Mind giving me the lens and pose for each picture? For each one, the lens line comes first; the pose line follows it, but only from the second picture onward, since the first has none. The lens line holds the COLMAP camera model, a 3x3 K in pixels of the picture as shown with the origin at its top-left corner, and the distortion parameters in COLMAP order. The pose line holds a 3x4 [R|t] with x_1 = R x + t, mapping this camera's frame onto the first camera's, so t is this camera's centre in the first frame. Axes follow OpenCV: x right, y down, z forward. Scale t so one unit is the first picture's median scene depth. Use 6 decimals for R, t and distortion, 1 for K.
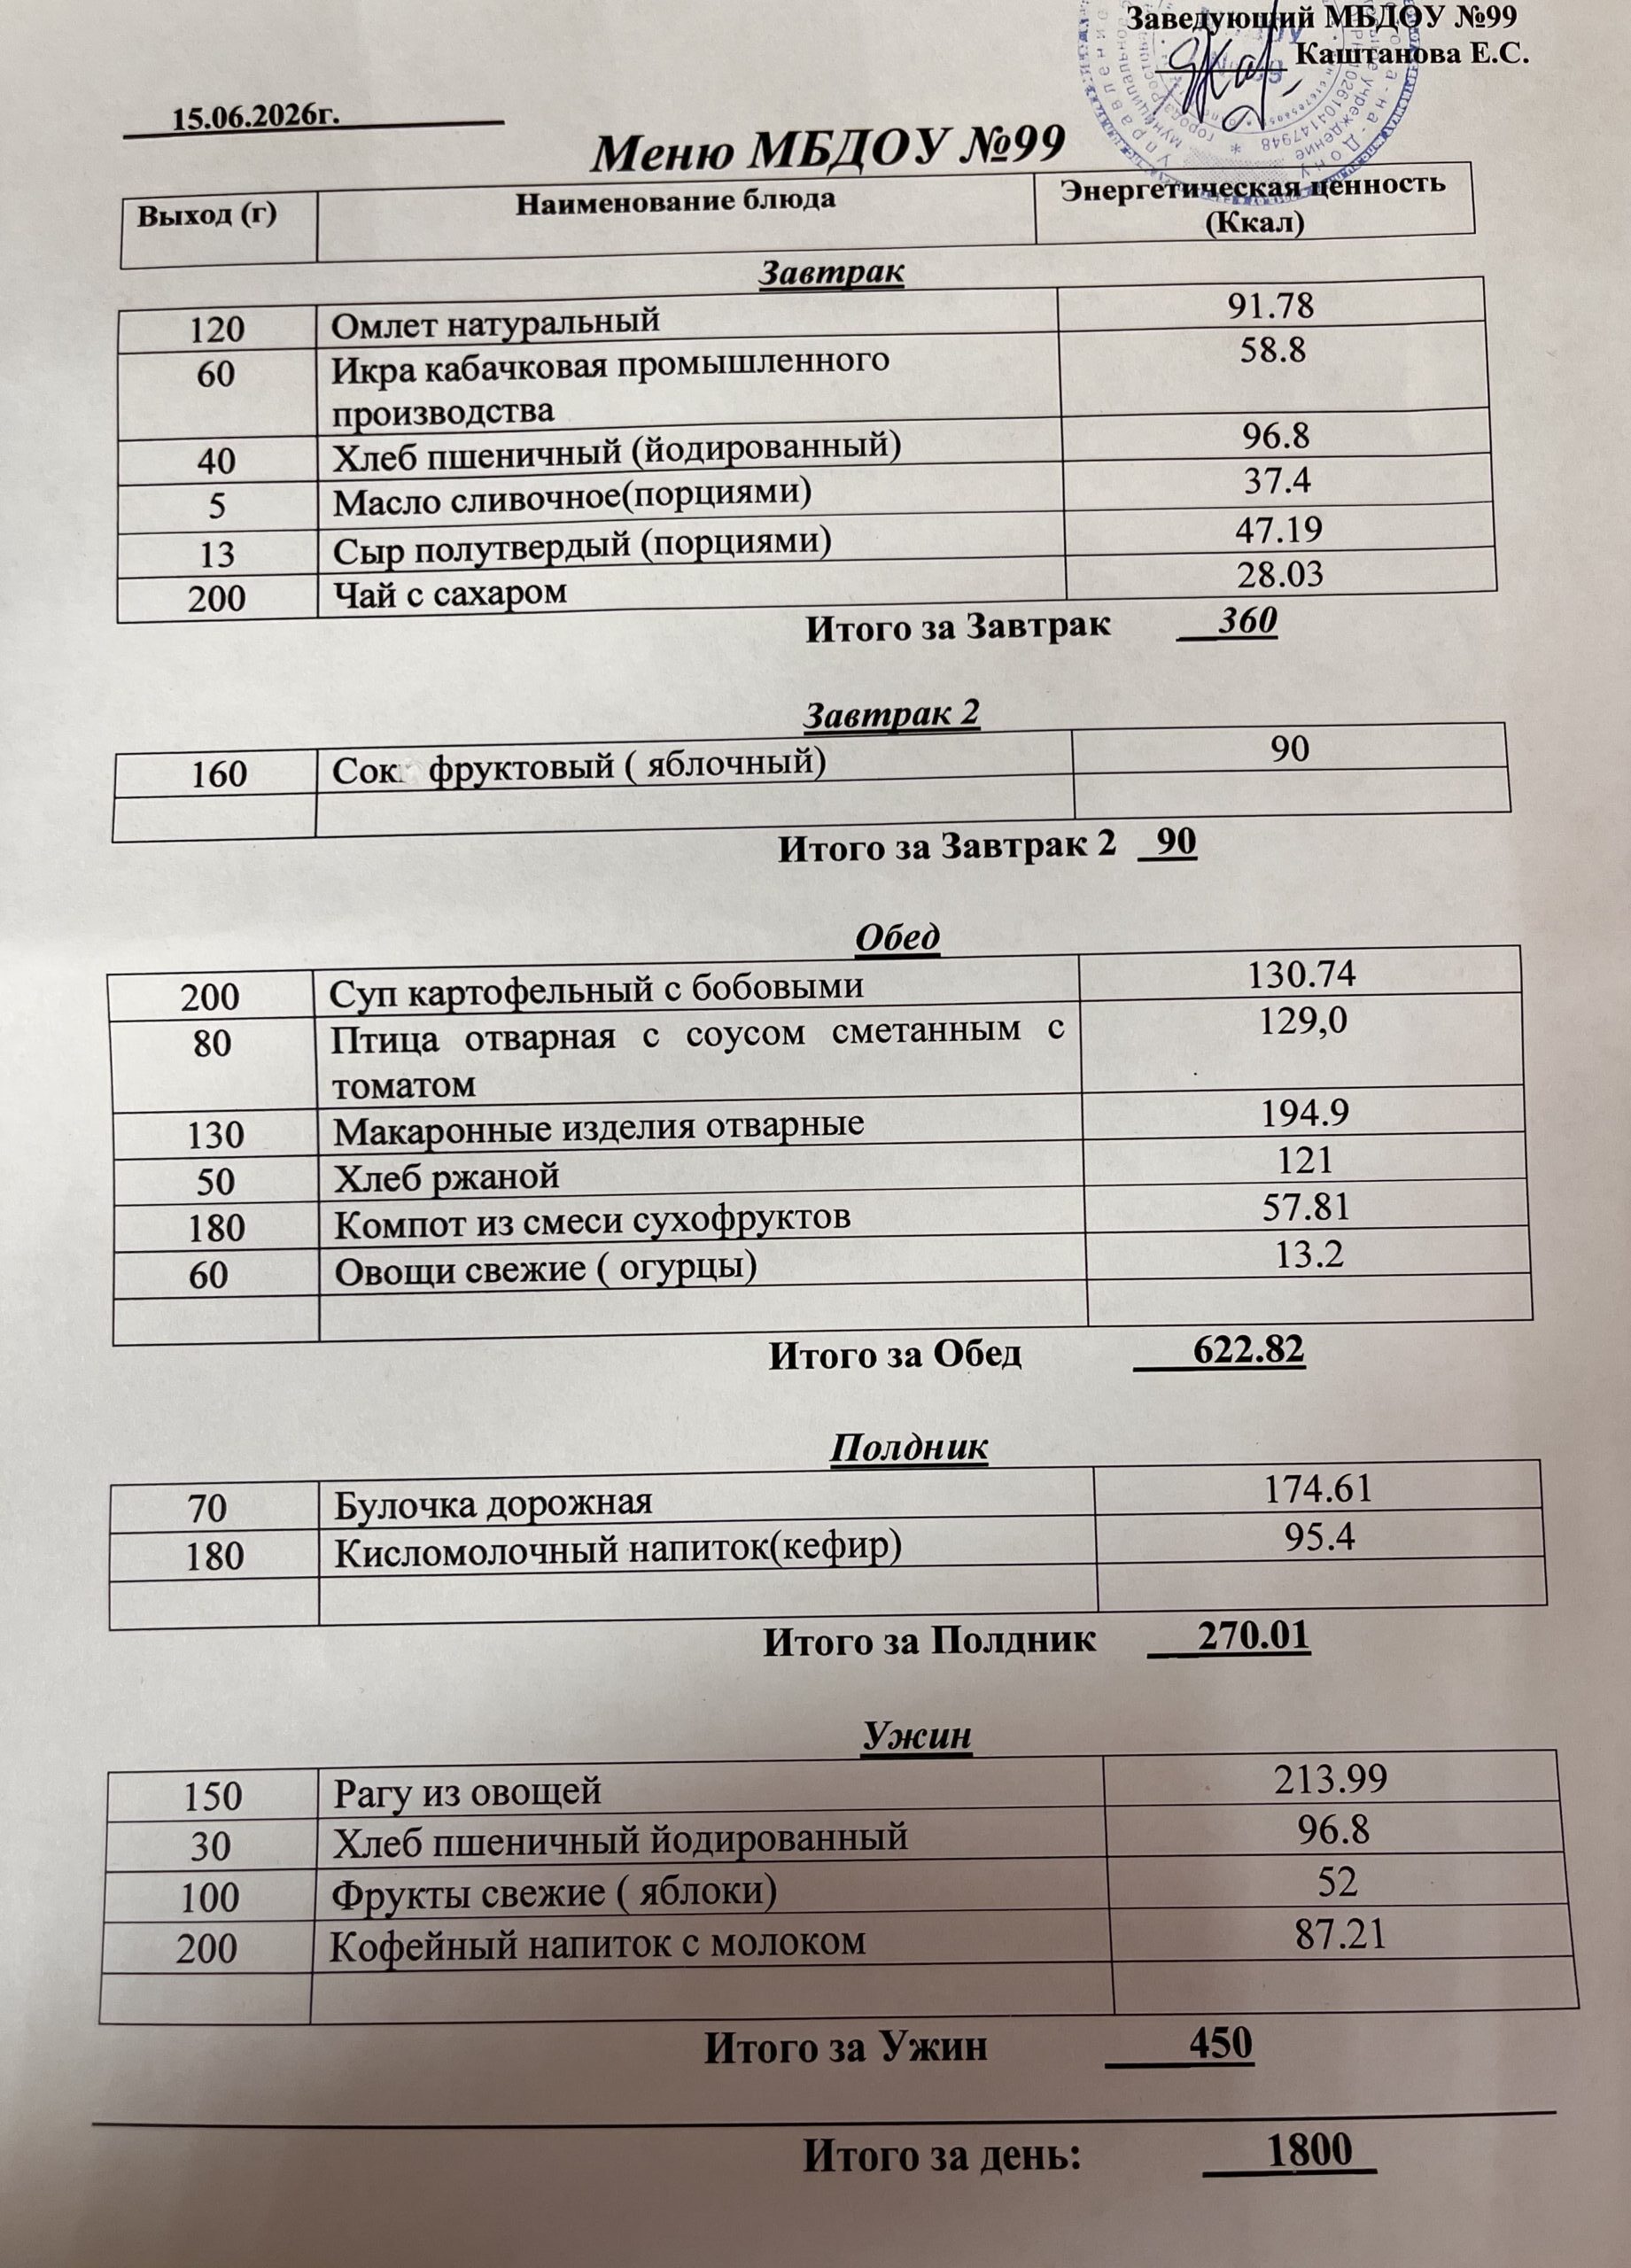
lens RADIAL K [[1809.4, 0, 766.3], [0, 1809.4, 1057.1], [0, 0, 1]] dist [0.006055, 0.002461]
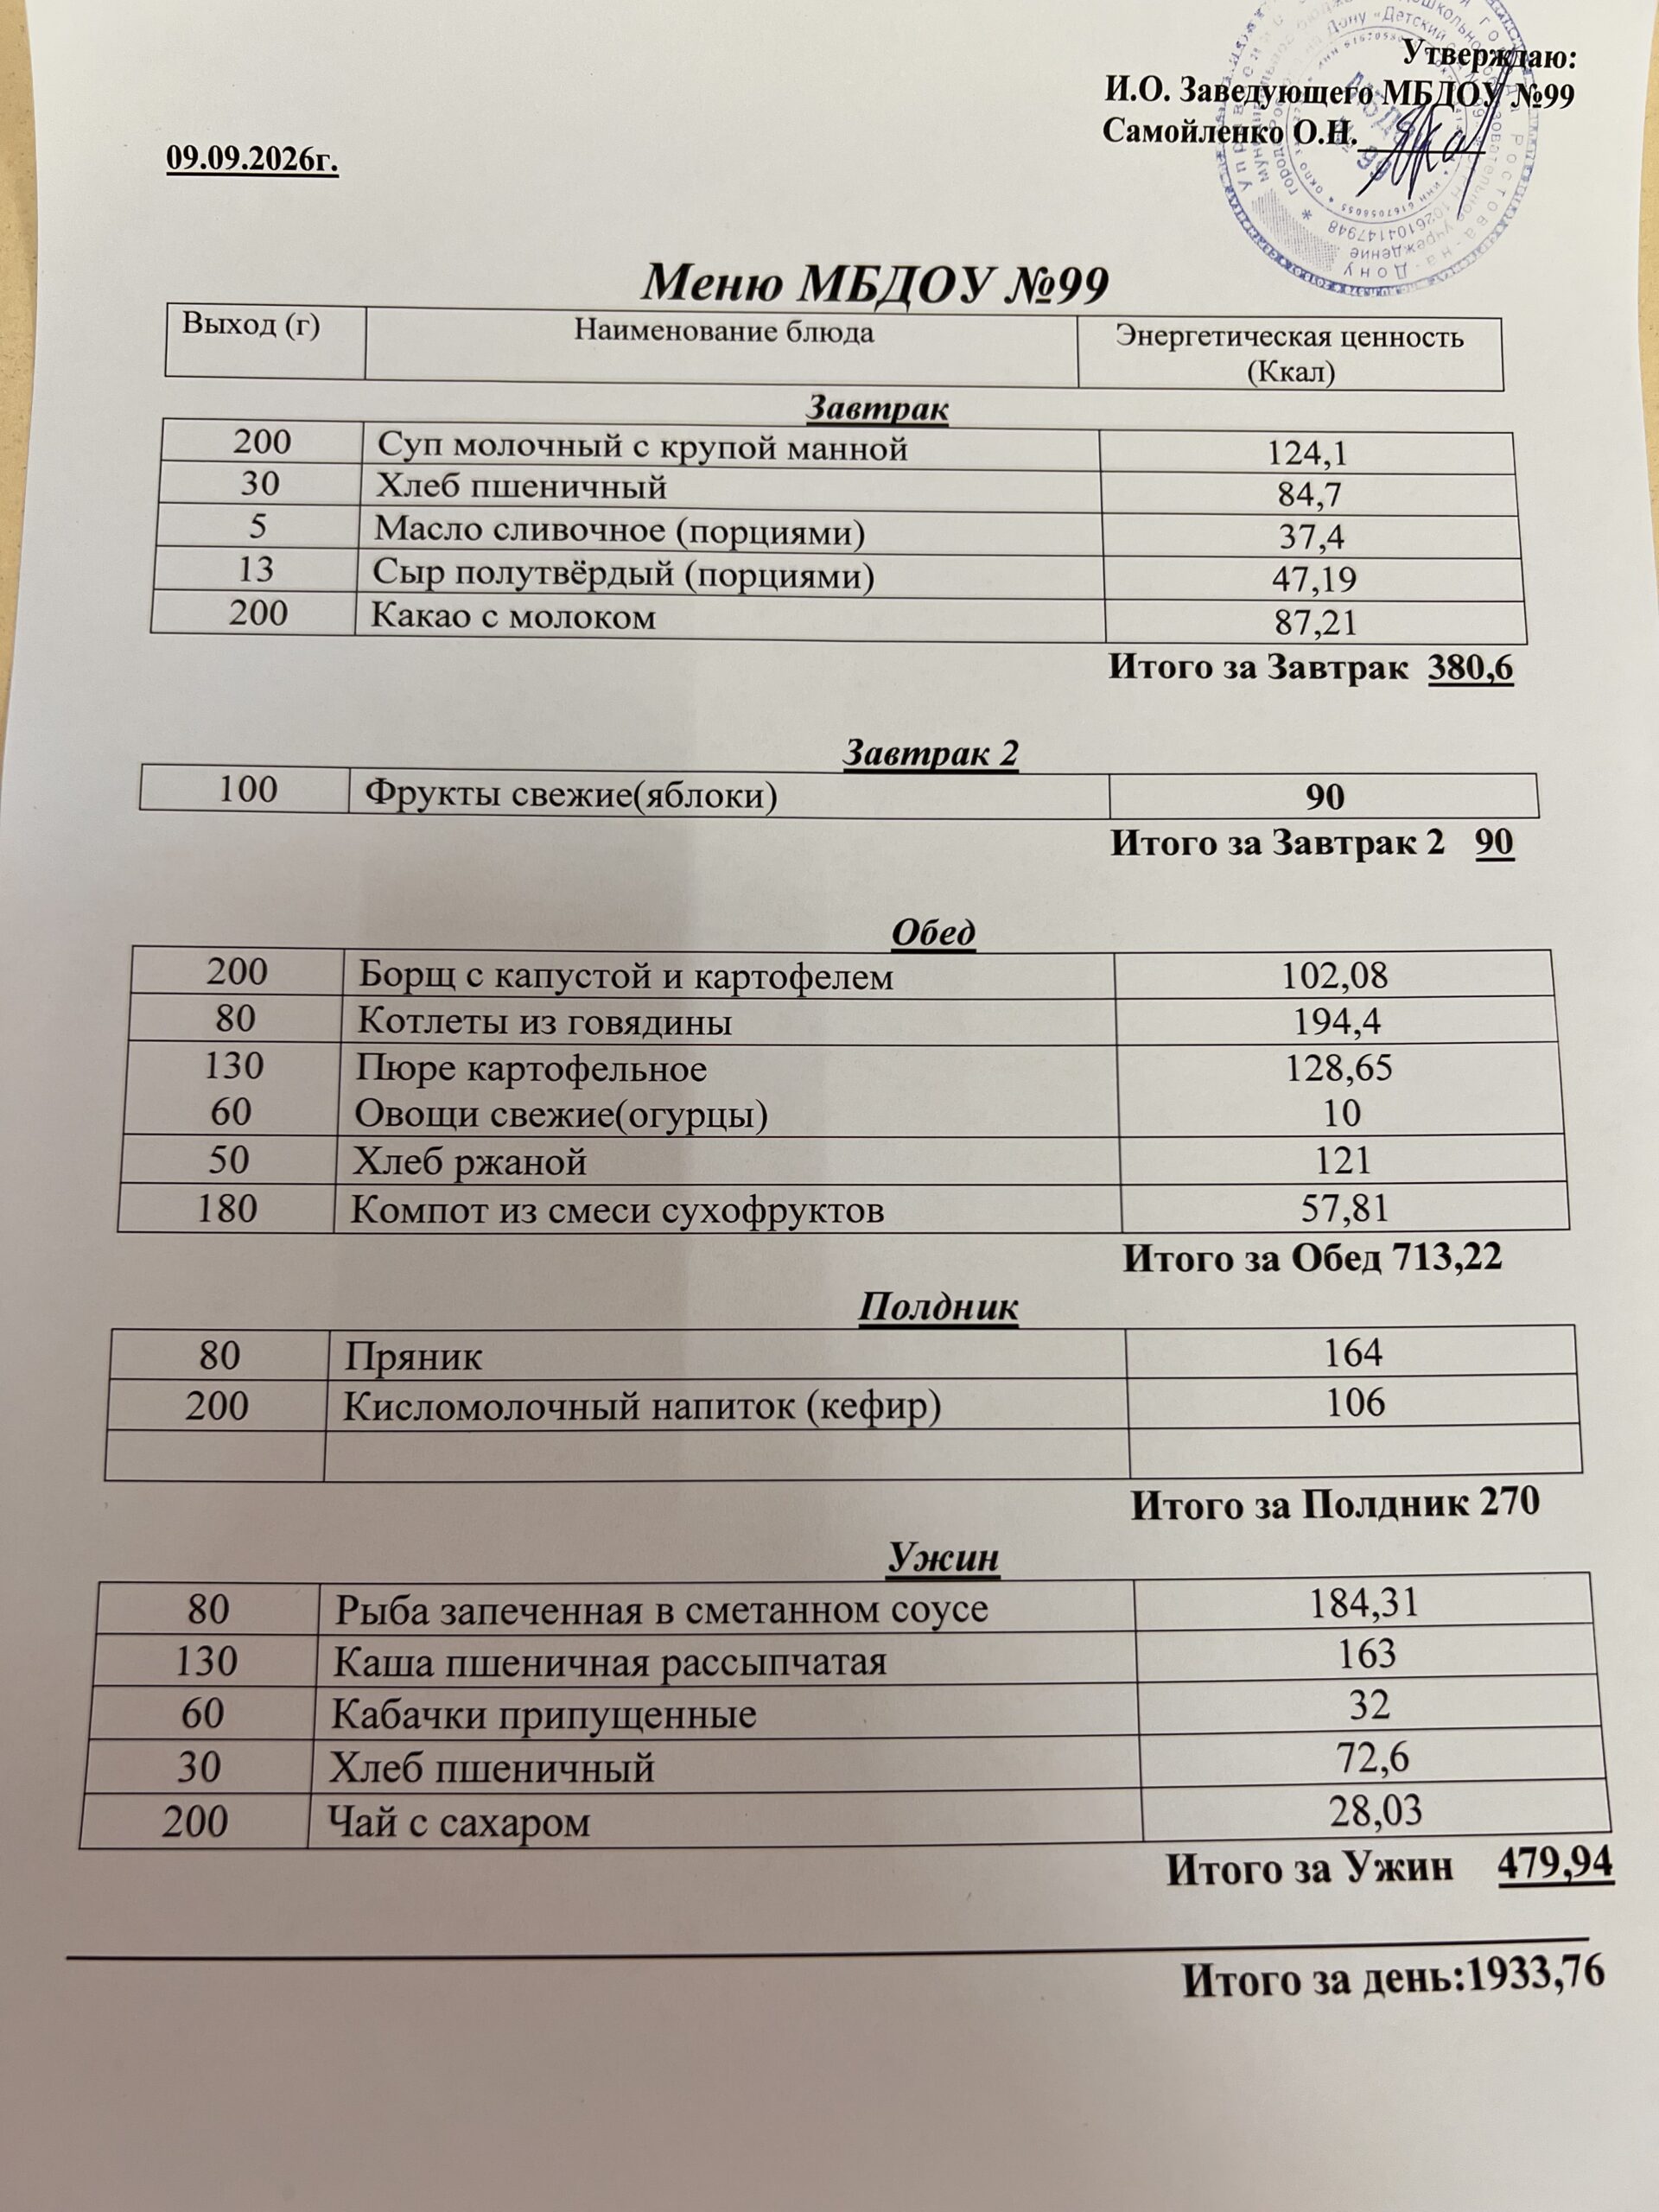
lens RADIAL K [[1864.4, 0, 873.5], [0, 1864.4, 1112.5], [0, 0, 1]] dist [0.013929, -0.009731]
pose [[0.999152, 0.016441, 0.037743, 0.002099], [-0.013130, 0.996179, -0.086341, 0.122998], [-0.039018, 0.085772, 0.995550, -0.009731]]
